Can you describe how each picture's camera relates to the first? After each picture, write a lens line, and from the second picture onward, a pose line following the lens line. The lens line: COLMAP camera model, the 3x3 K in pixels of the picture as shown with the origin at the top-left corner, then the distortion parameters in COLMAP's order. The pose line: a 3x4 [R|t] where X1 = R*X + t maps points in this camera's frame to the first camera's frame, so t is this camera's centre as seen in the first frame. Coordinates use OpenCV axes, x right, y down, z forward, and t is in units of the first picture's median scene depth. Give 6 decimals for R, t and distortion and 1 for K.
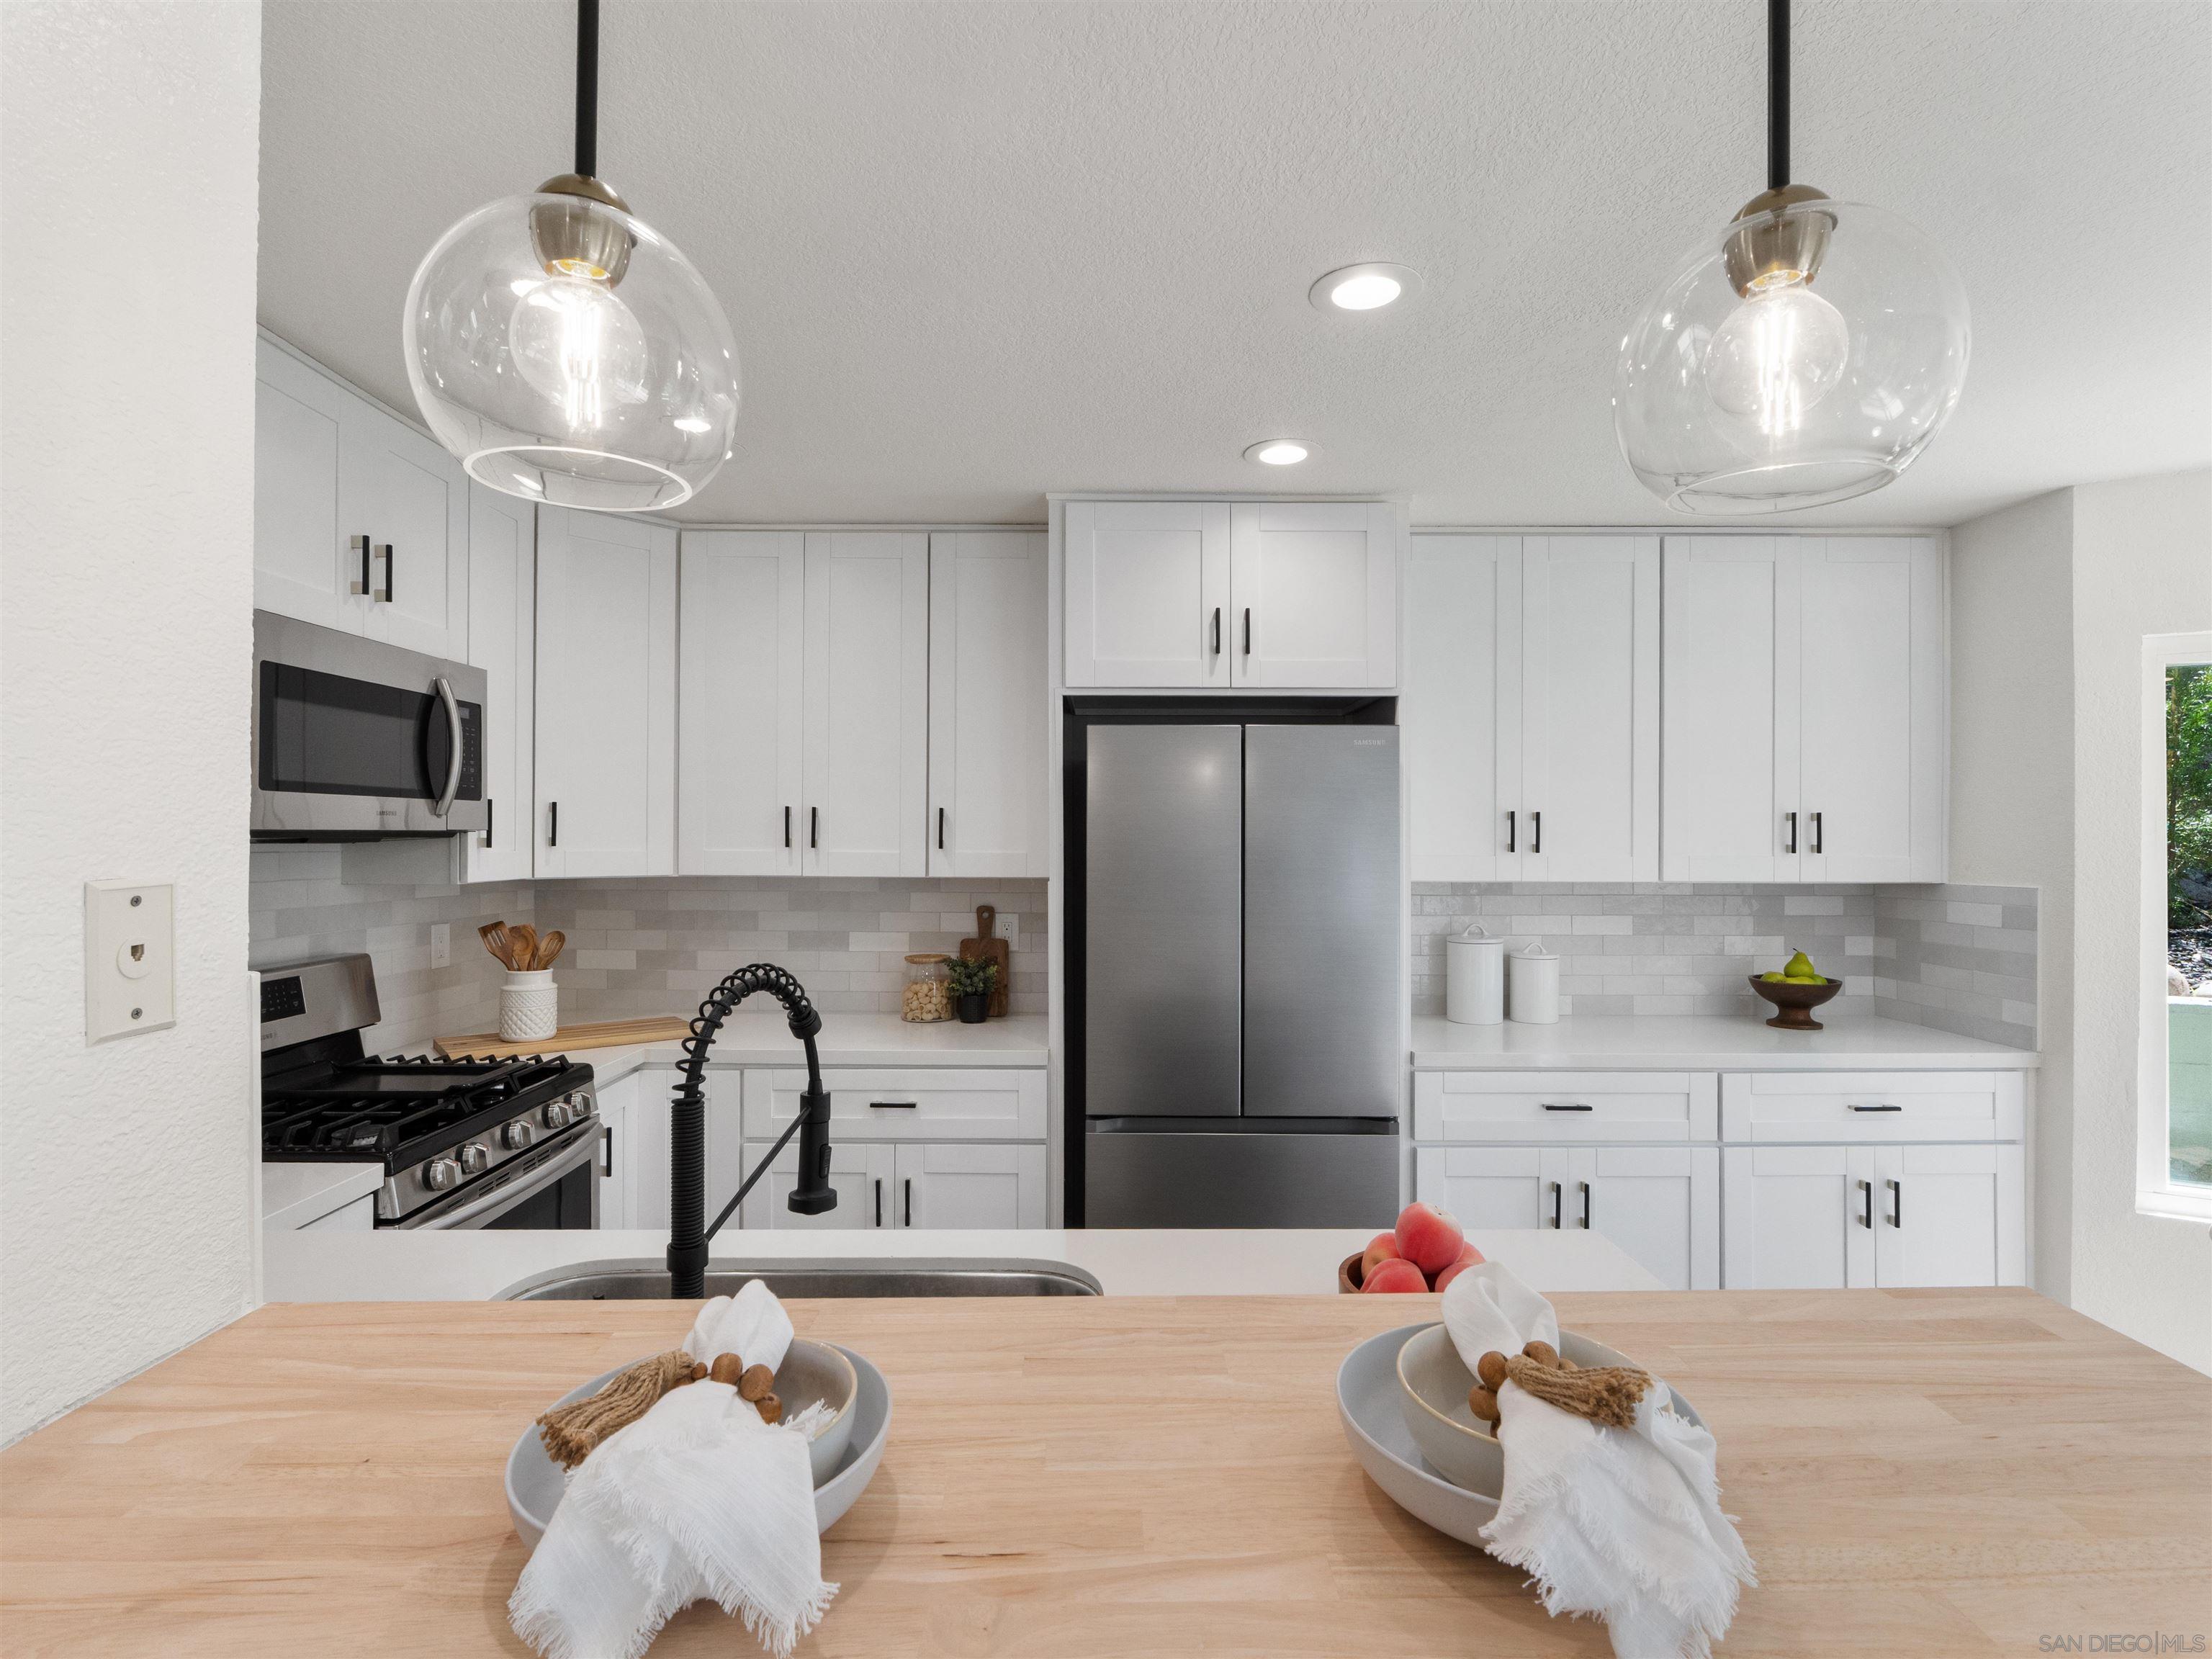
lens RADIAL K [[1058.0, 0, 1108.8], [0, 1058.0, 826.1], [0, 0, 1]] dist [-0.006418, 0.001404]
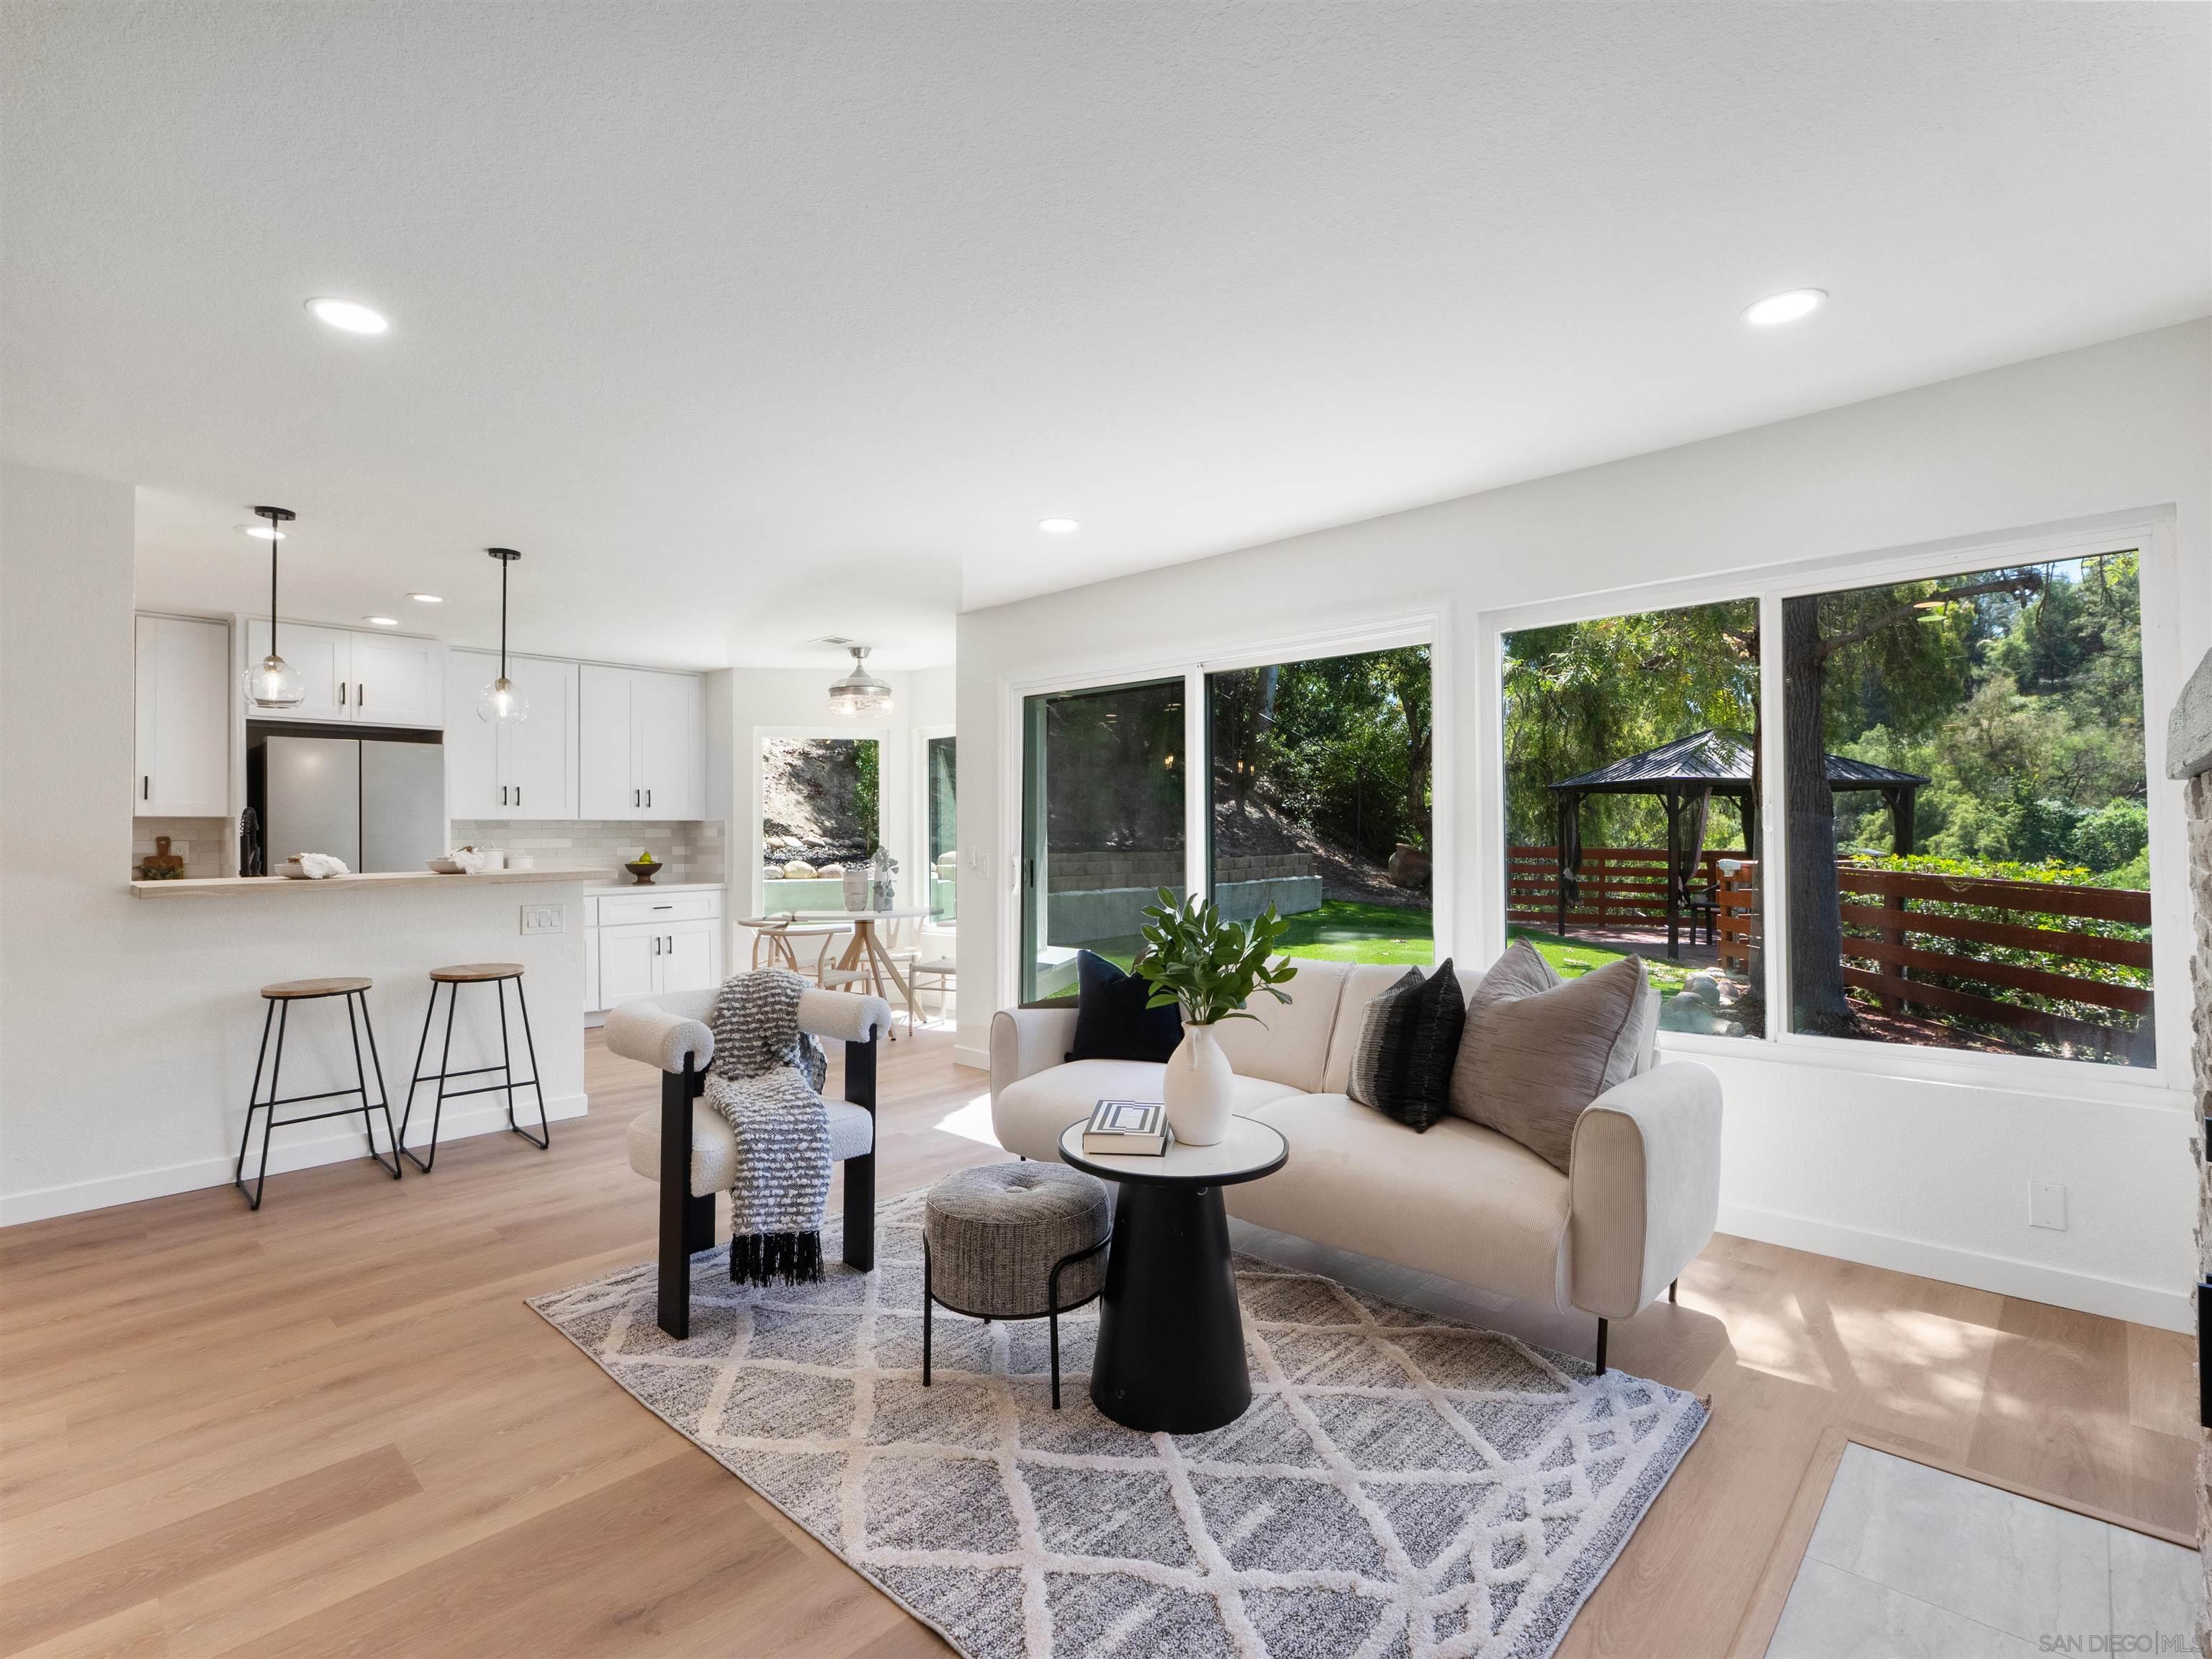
lens RADIAL K [[1058.0, 0, 1104.7], [0, 1058.0, 823.3], [0, 0, 1]] dist [-0.006418, 0.001404]
pose [[0.686425, -0.000971, 0.727200, -0.357529], [0.004712, 0.999984, -0.003112, 0.078070], [-0.727185, 0.005563, 0.686419, -1.418813]]
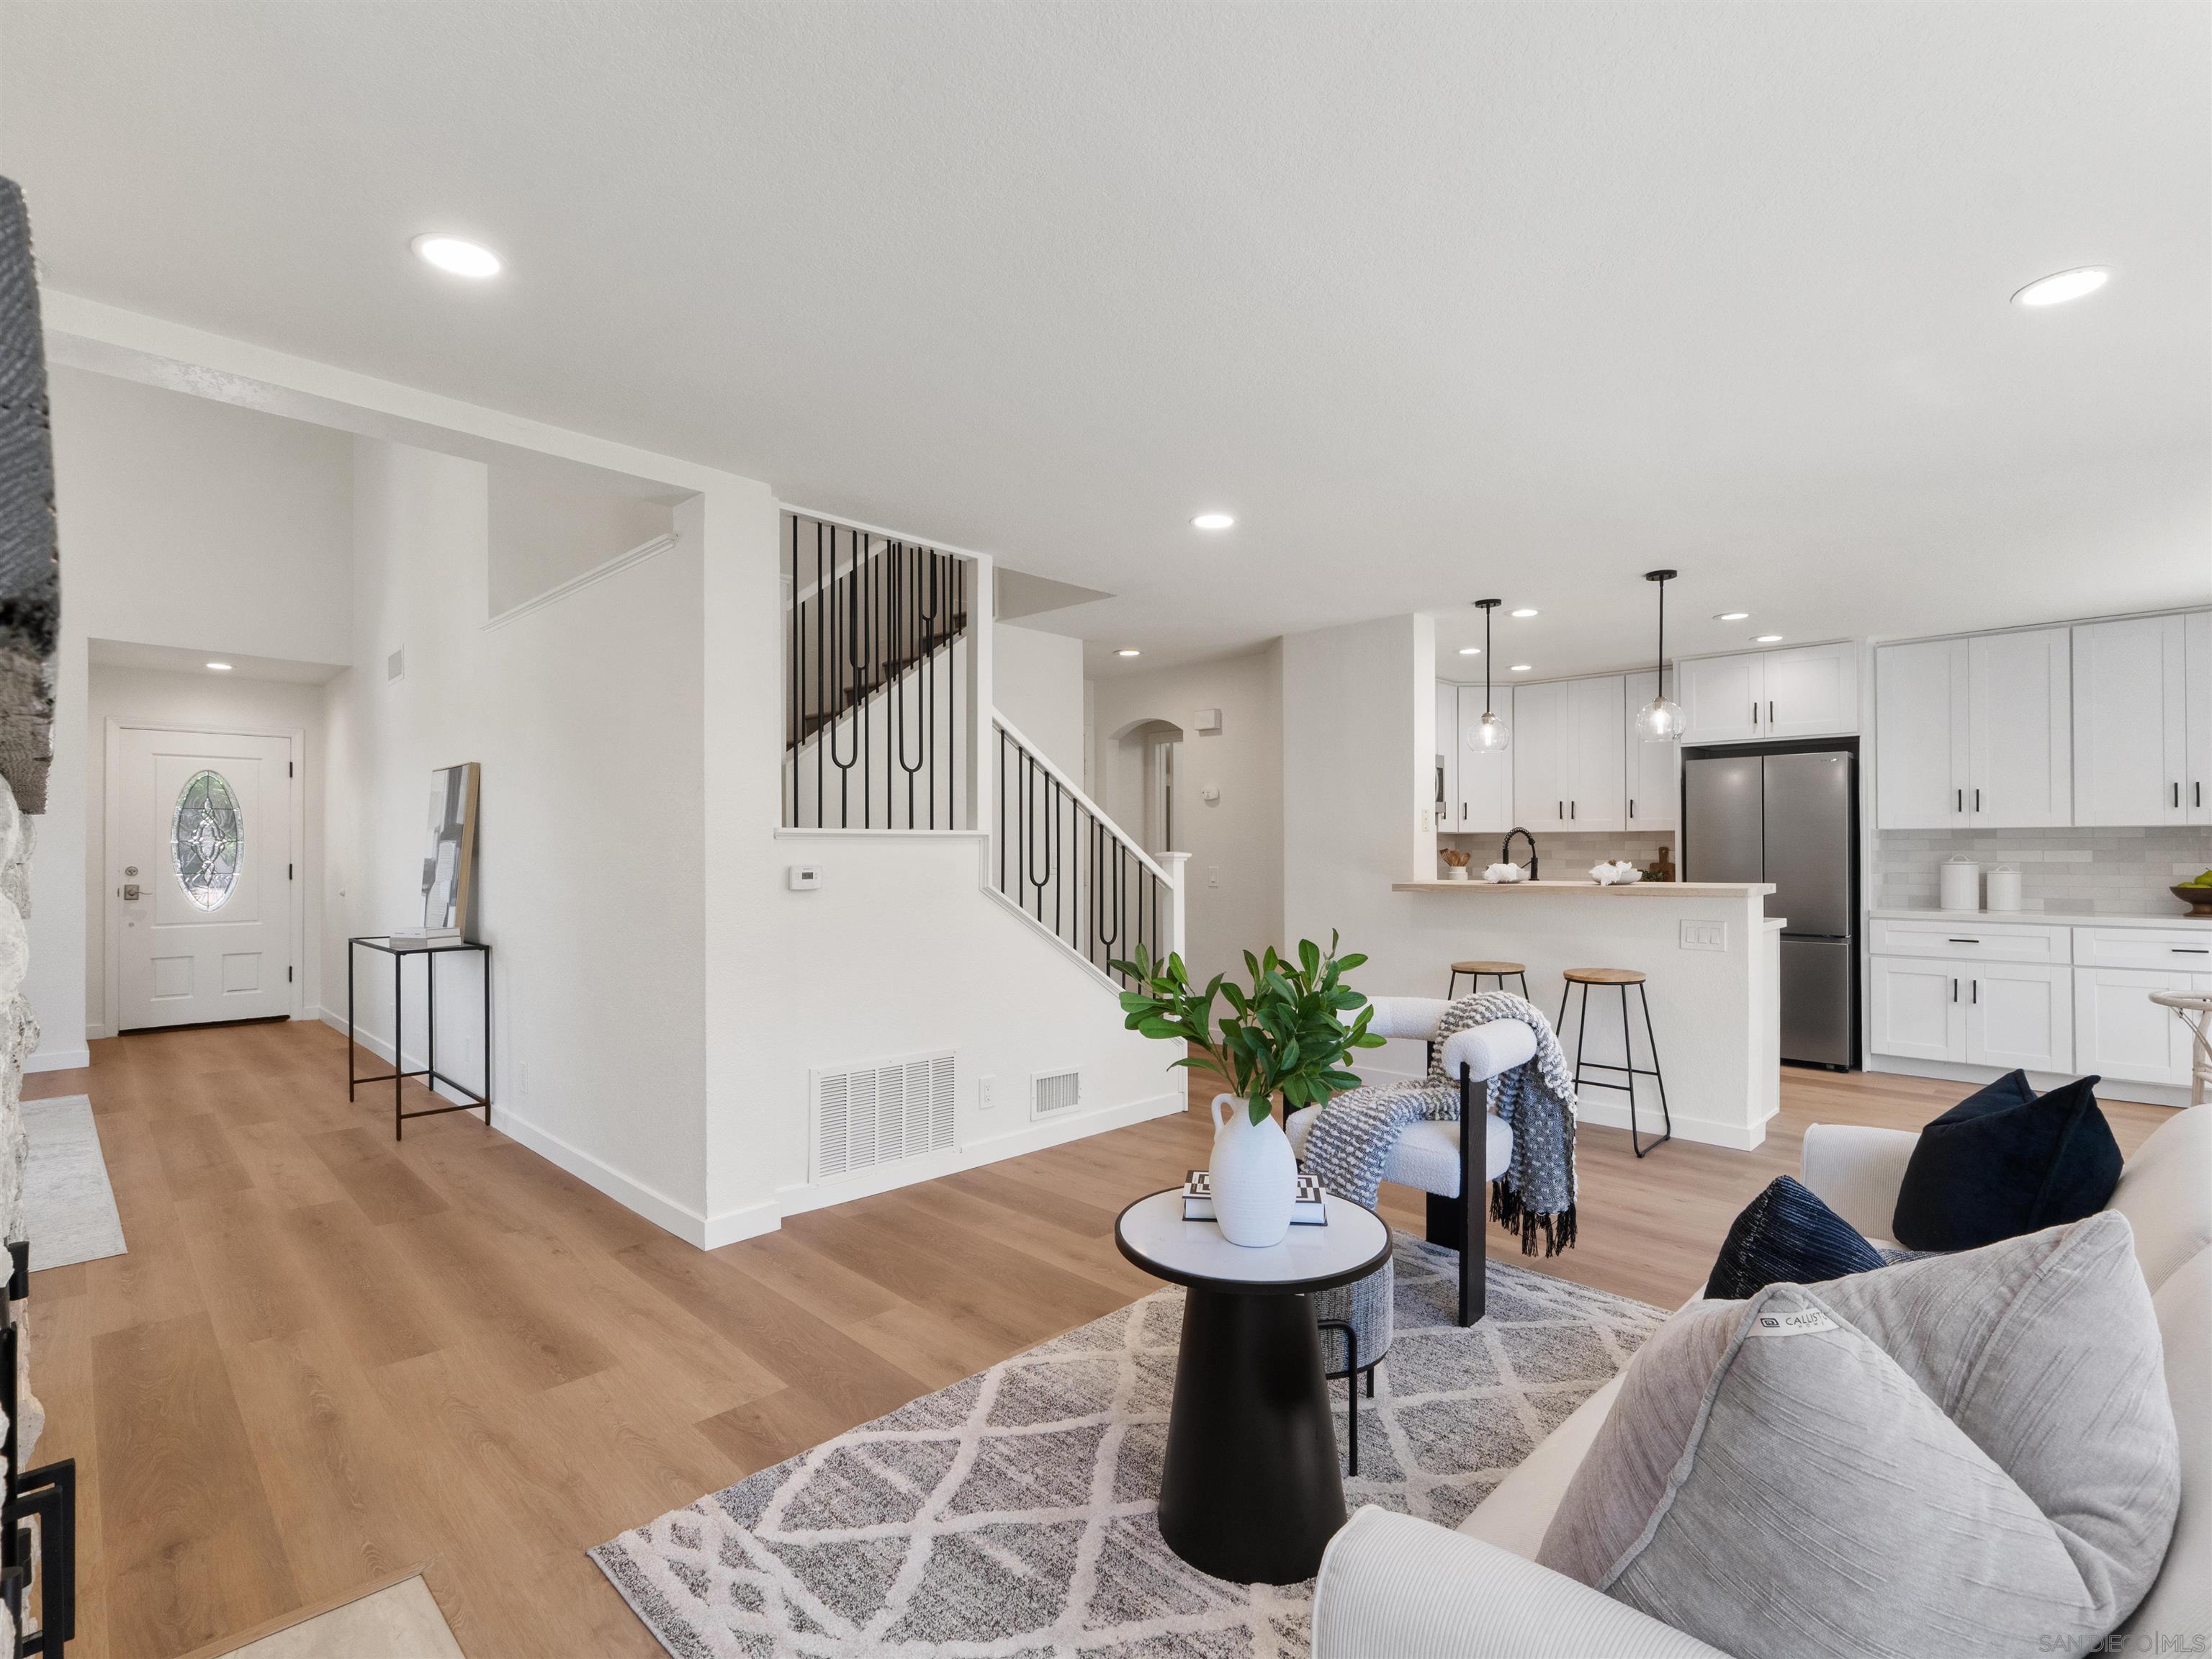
lens RADIAL K [[1058.0, 0, 1095.5], [0, 1058.0, 863.5], [0, 0, 1]] dist [-0.006418, 0.001404]
pose [[0.706776, 0.004608, -0.707422, 0.652690], [0.010895, 0.999789, 0.017397, 0.070576], [0.707353, -0.020003, 0.706577, -1.445074]]
